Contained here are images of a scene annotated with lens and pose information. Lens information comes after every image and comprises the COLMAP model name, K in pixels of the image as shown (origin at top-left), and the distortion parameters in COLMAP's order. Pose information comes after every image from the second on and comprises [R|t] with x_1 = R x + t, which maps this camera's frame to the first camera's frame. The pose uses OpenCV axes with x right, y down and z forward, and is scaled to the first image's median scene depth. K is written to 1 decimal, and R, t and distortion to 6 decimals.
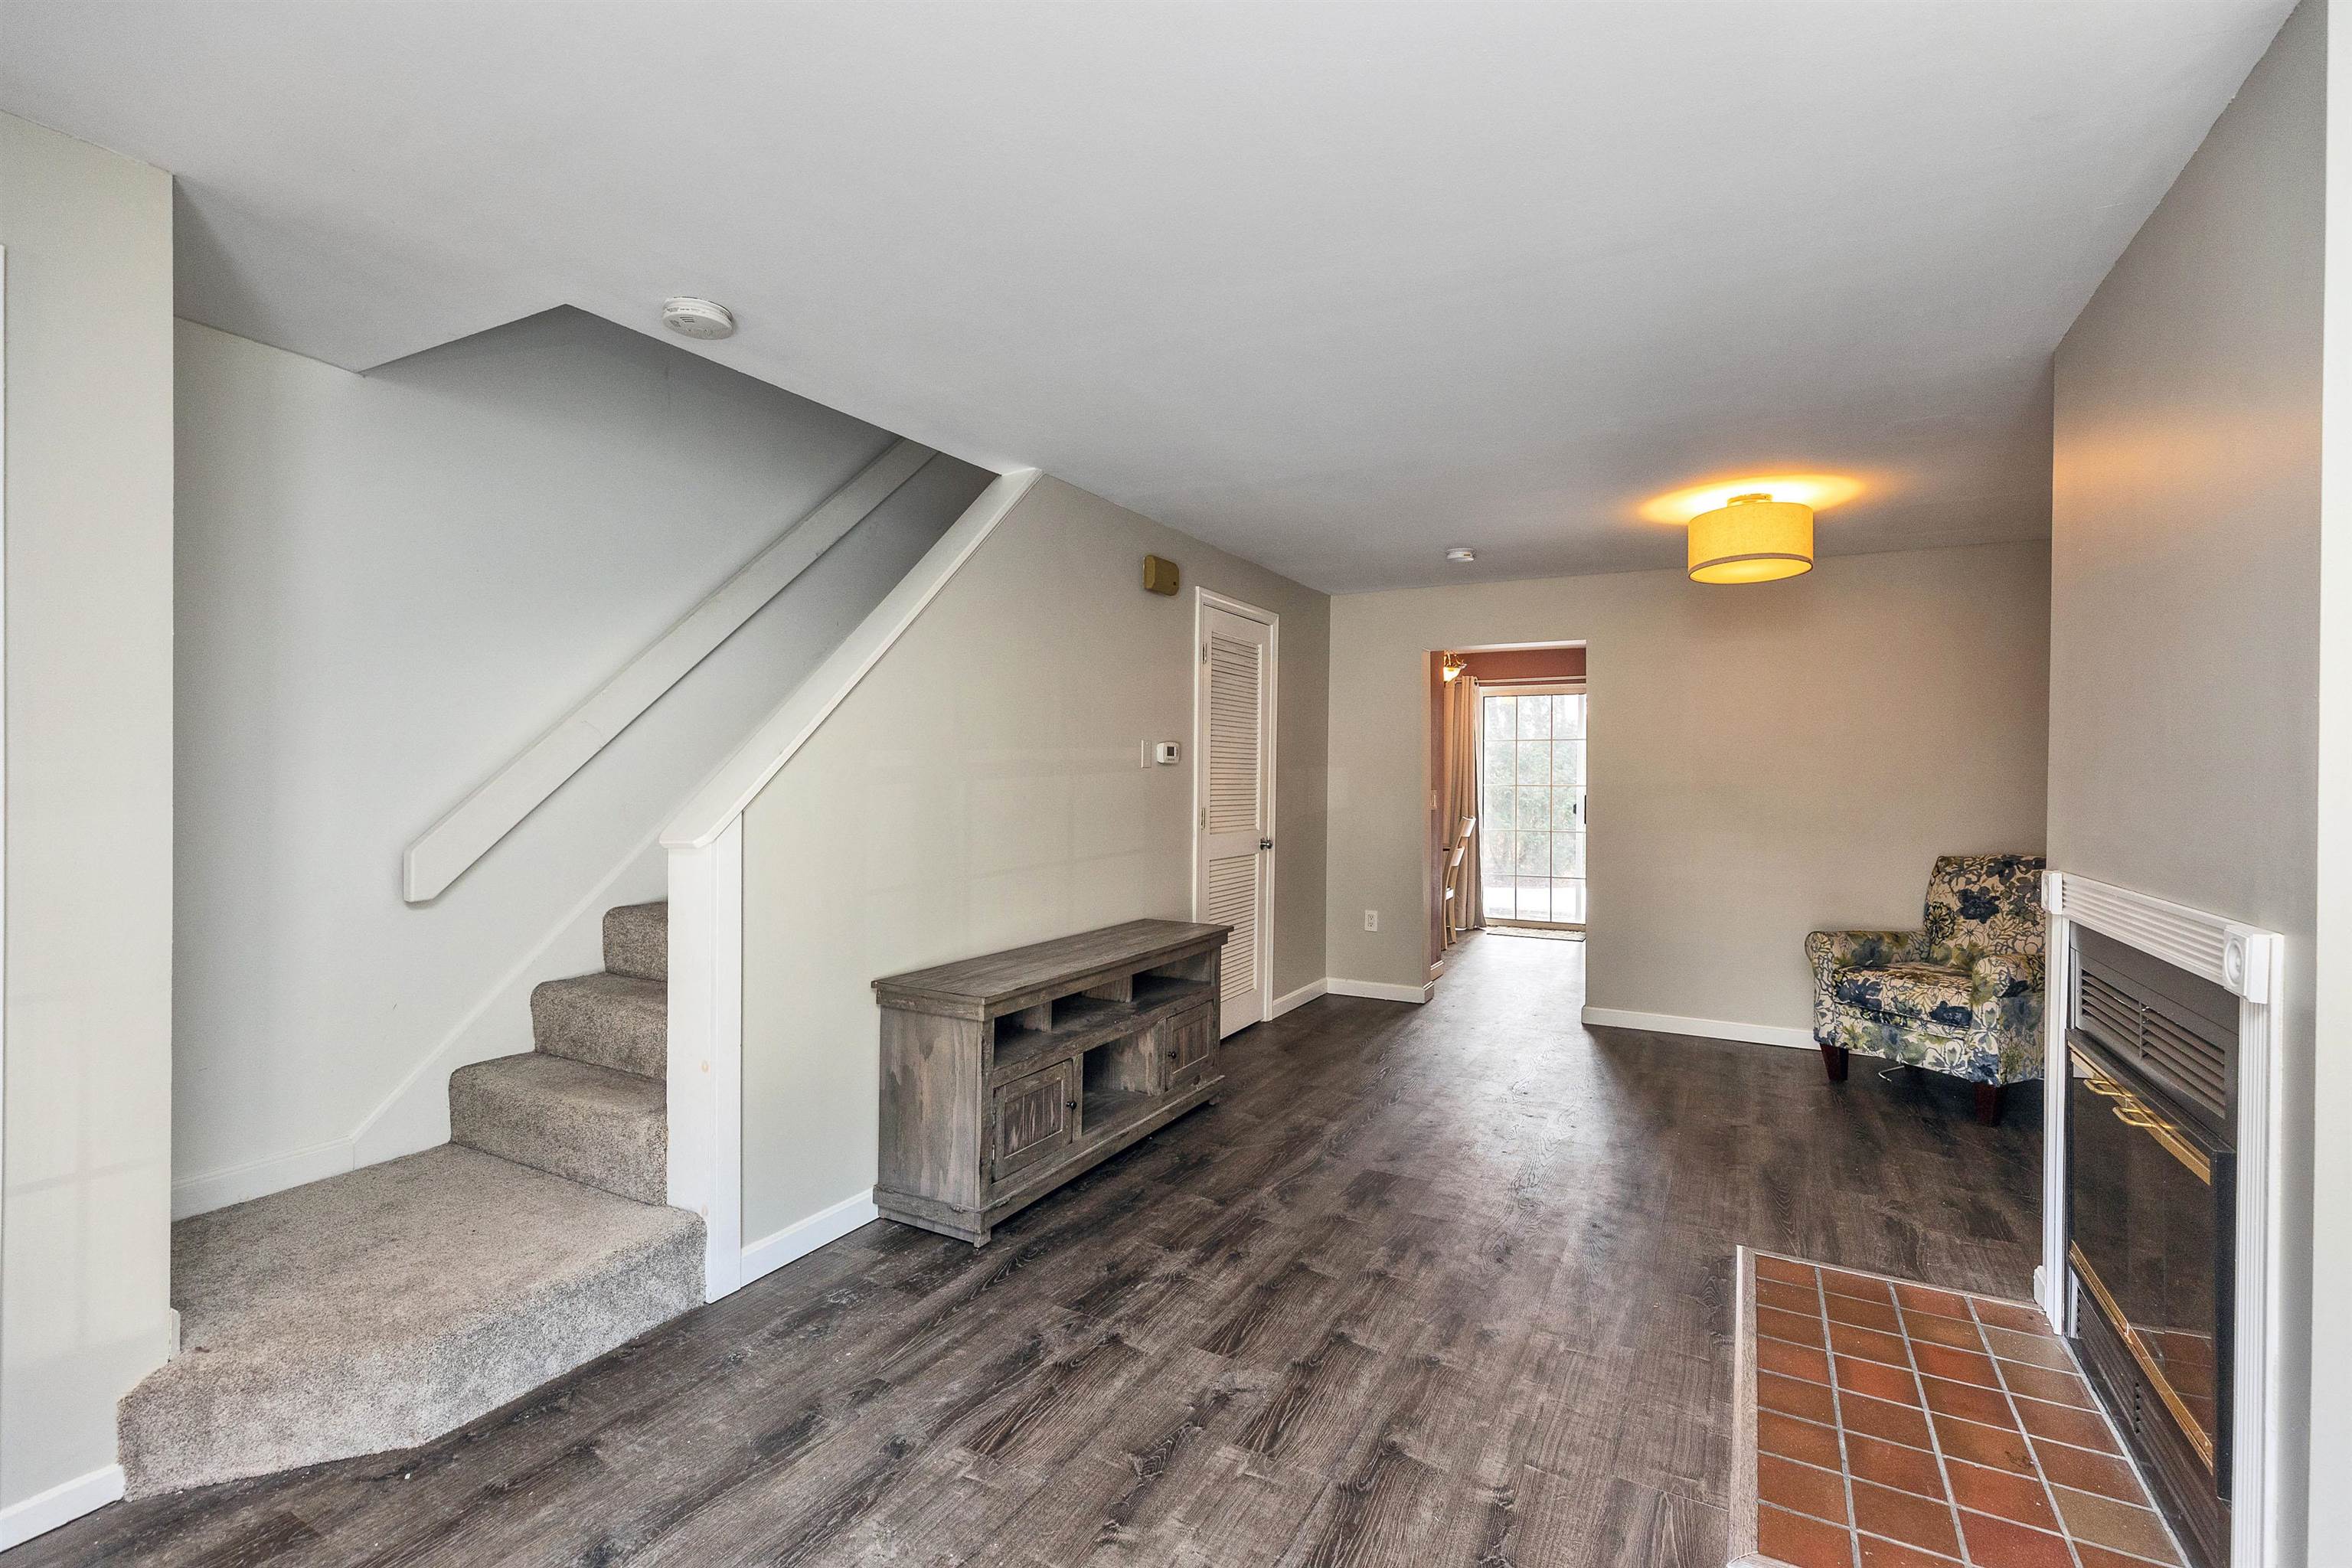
lens RADIAL K [[1047.0, 0, 1181.8], [0, 1047.0, 781.6], [0, 0, 1]] dist [0.002704, 0.000188]
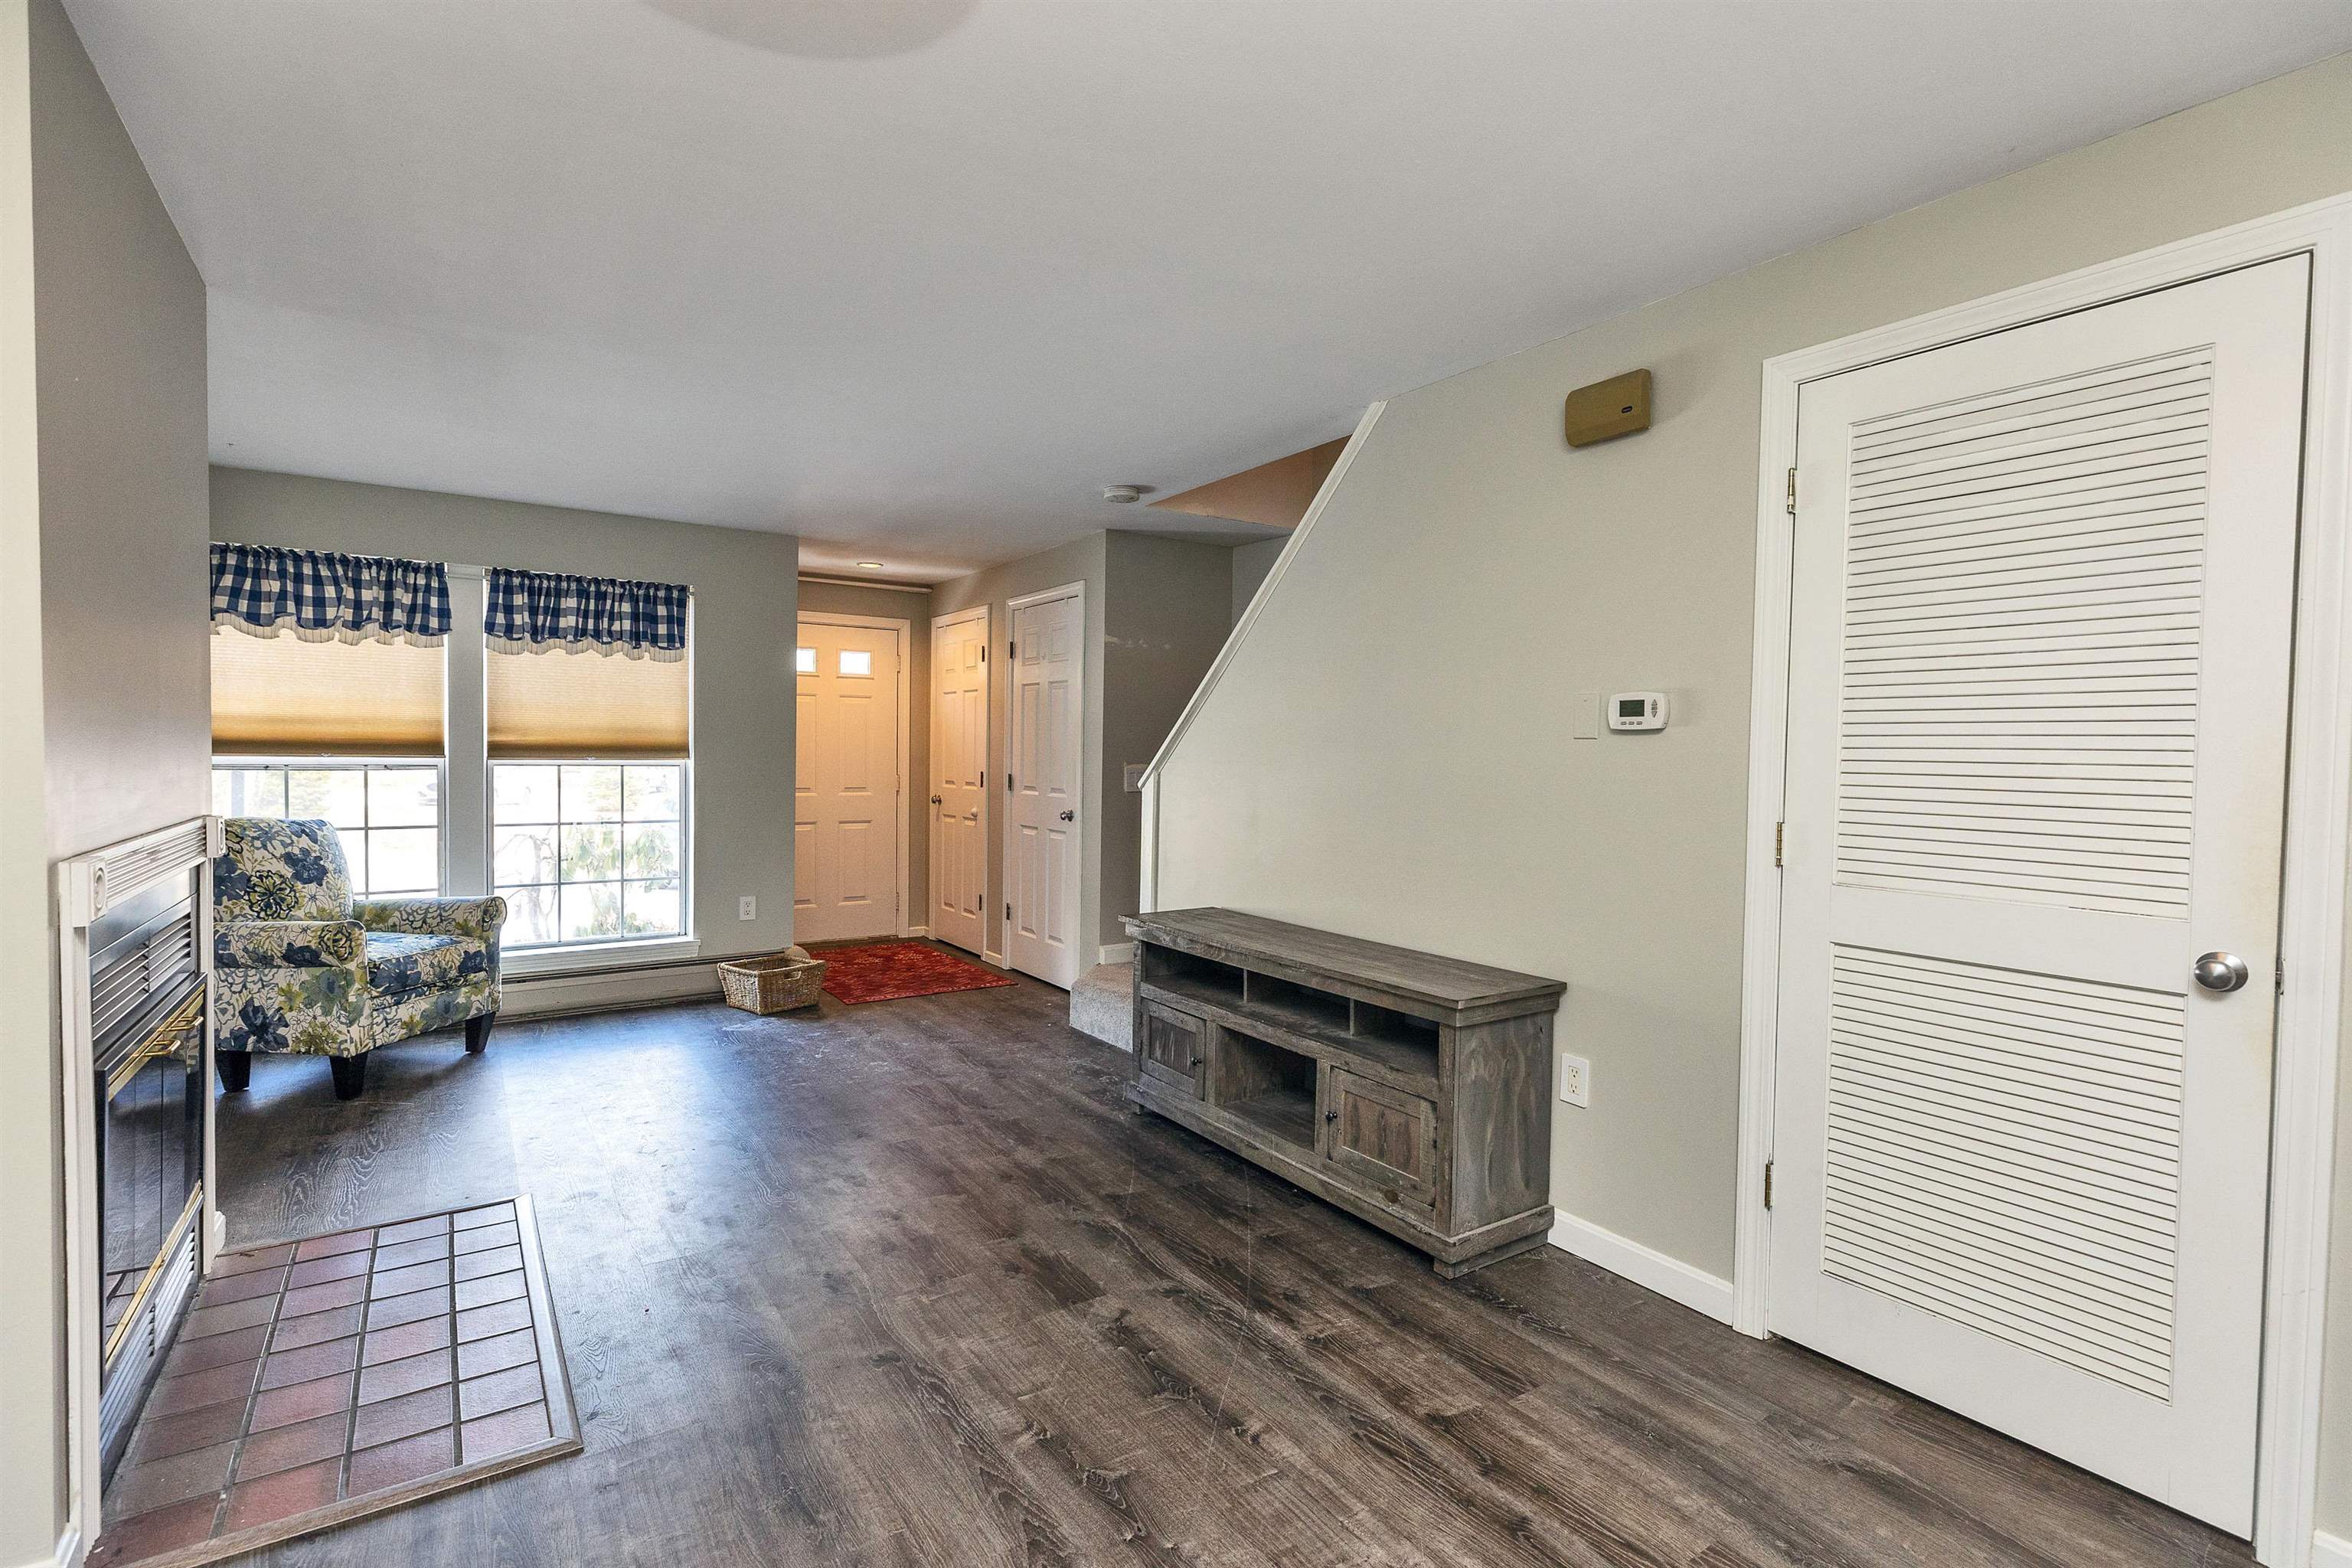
lens RADIAL K [[1089.9, 0, 1176.0], [0, 1089.9, 784.0], [0, 0, 1]] dist [0.002664, 0.000588]
pose [[-0.458604, 0.011876, -0.888561, 0.806985], [-0.024945, 0.999345, 0.026231, 0.003031], [0.888291, 0.034195, -0.458007, 1.365296]]
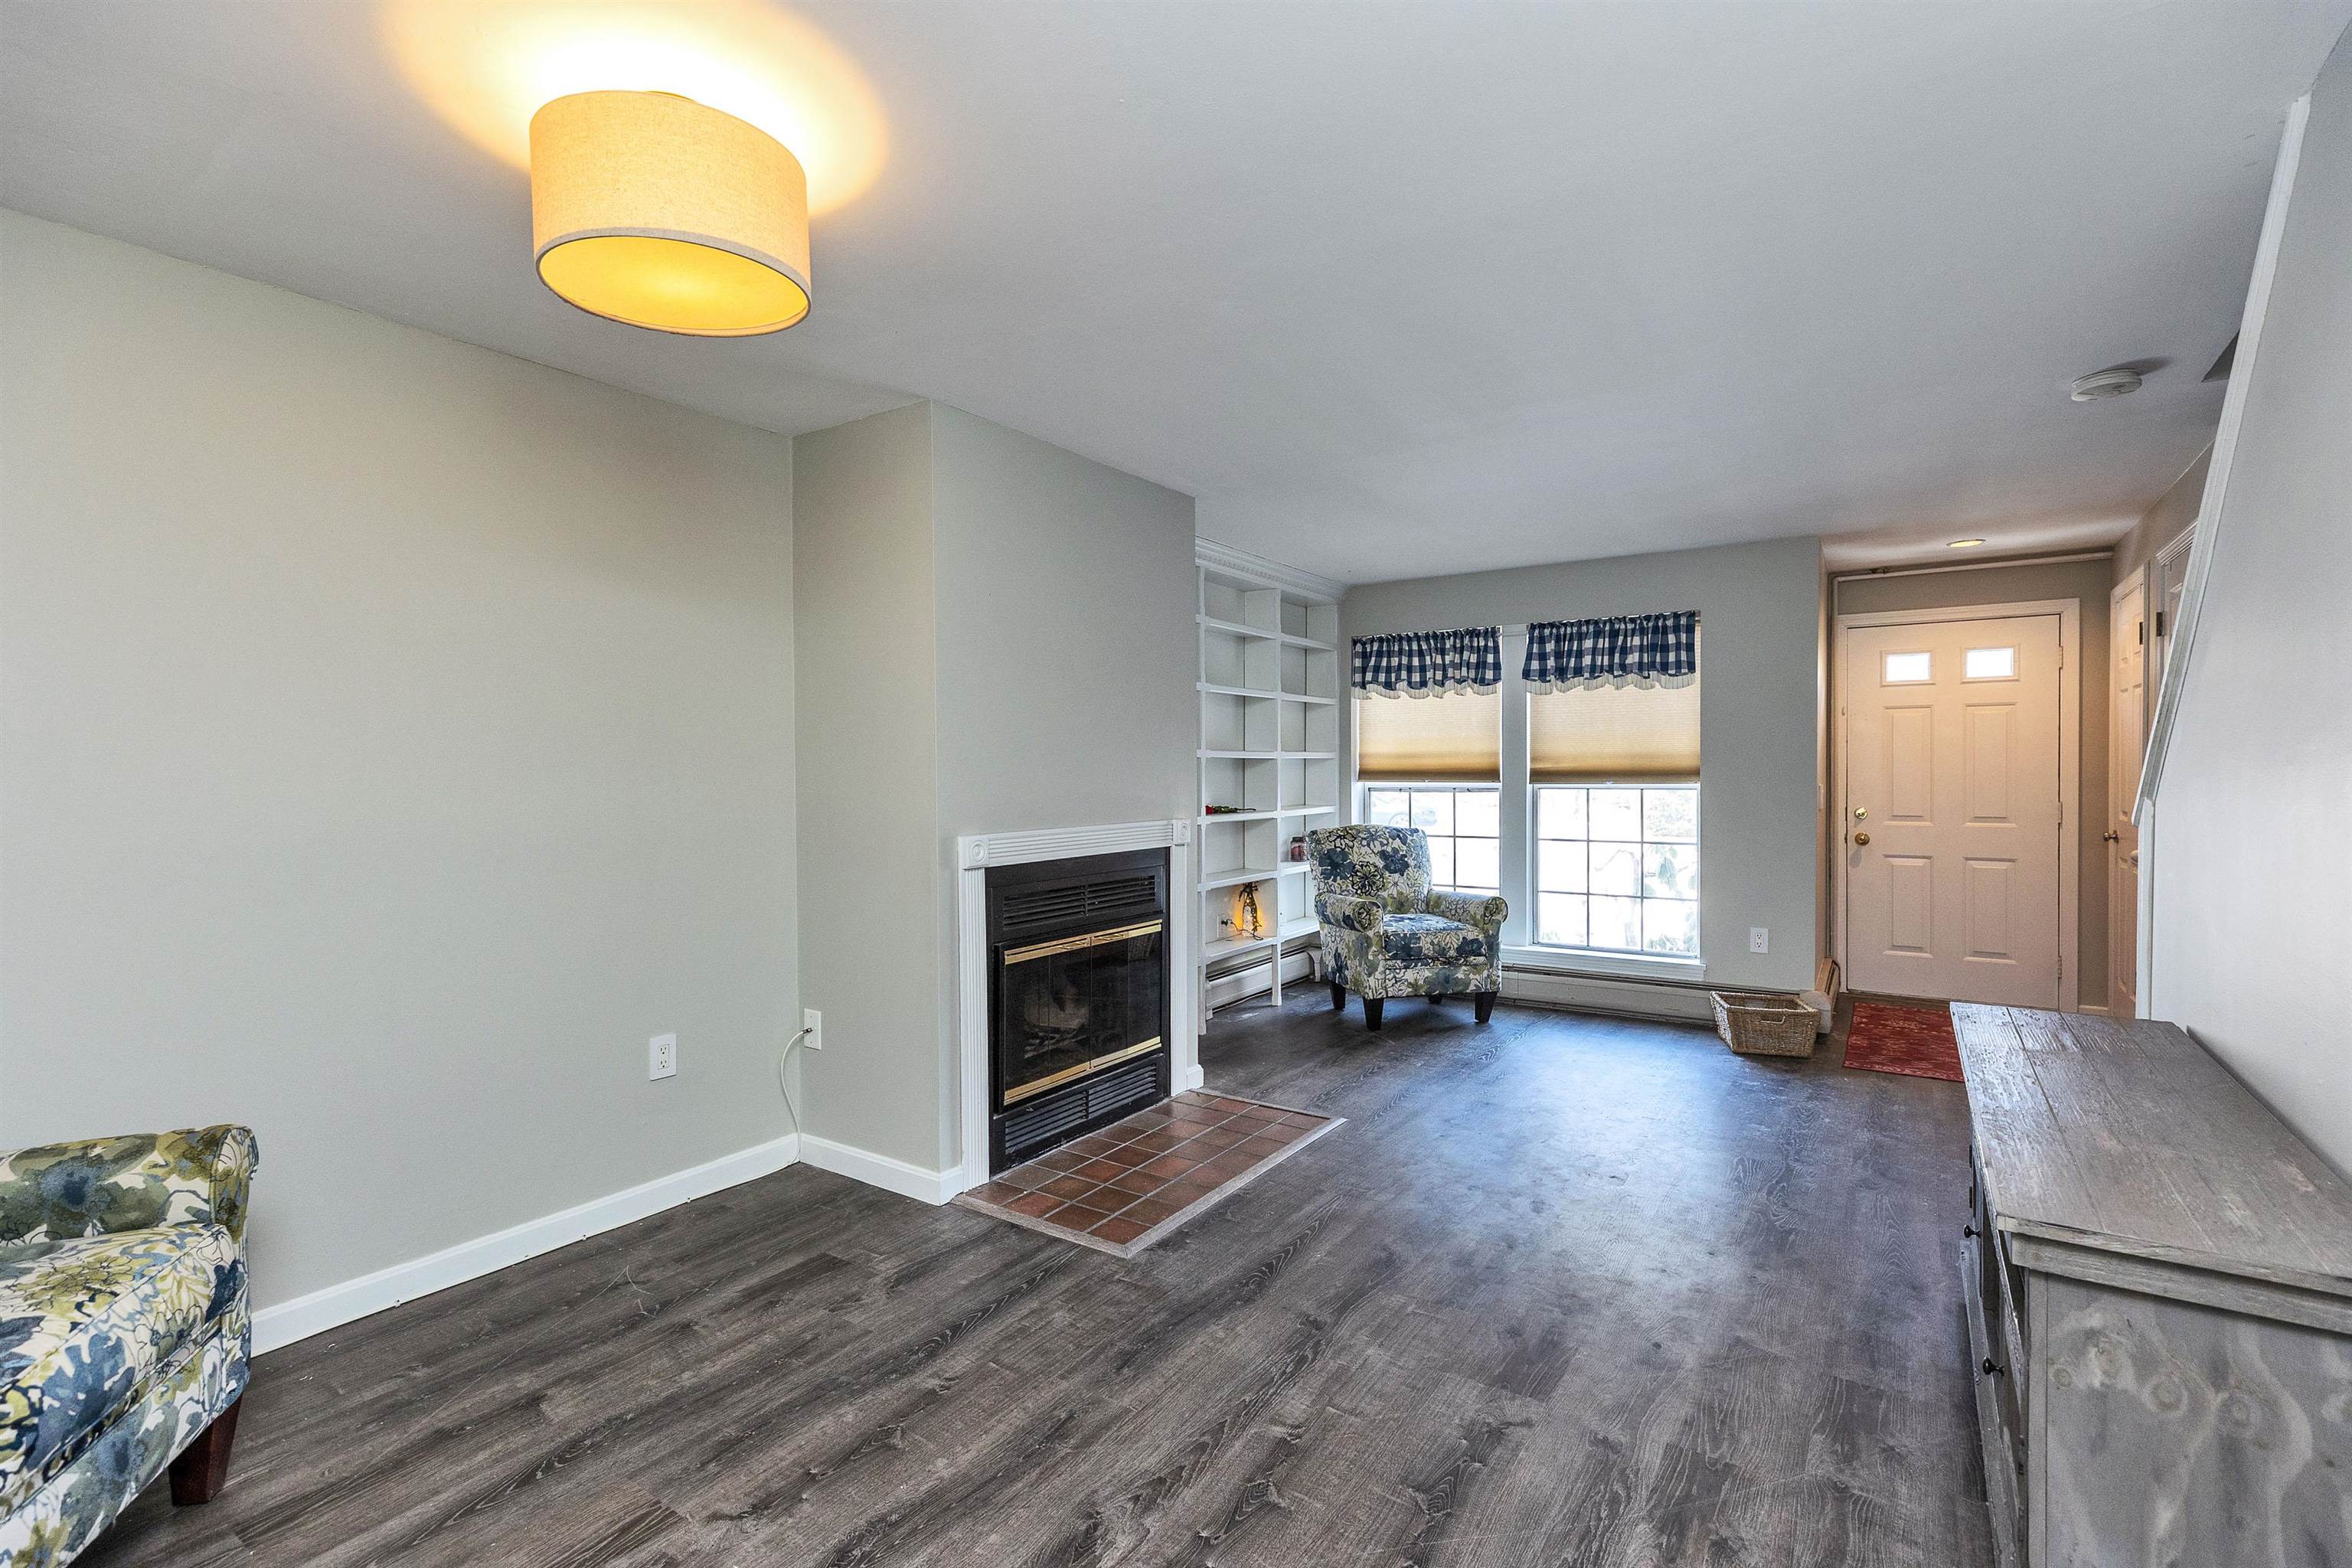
lens RADIAL K [[1064.8, 0, 1172.0], [0, 1064.8, 784.2], [0, 0, 1]] dist [0.001509, -0.000421]
pose [[-0.994652, -0.005221, 0.103155, 0.329783], [-0.002835, 0.999725, 0.023268, -0.005652], [-0.103249, 0.022851, -0.994393, 1.630472]]
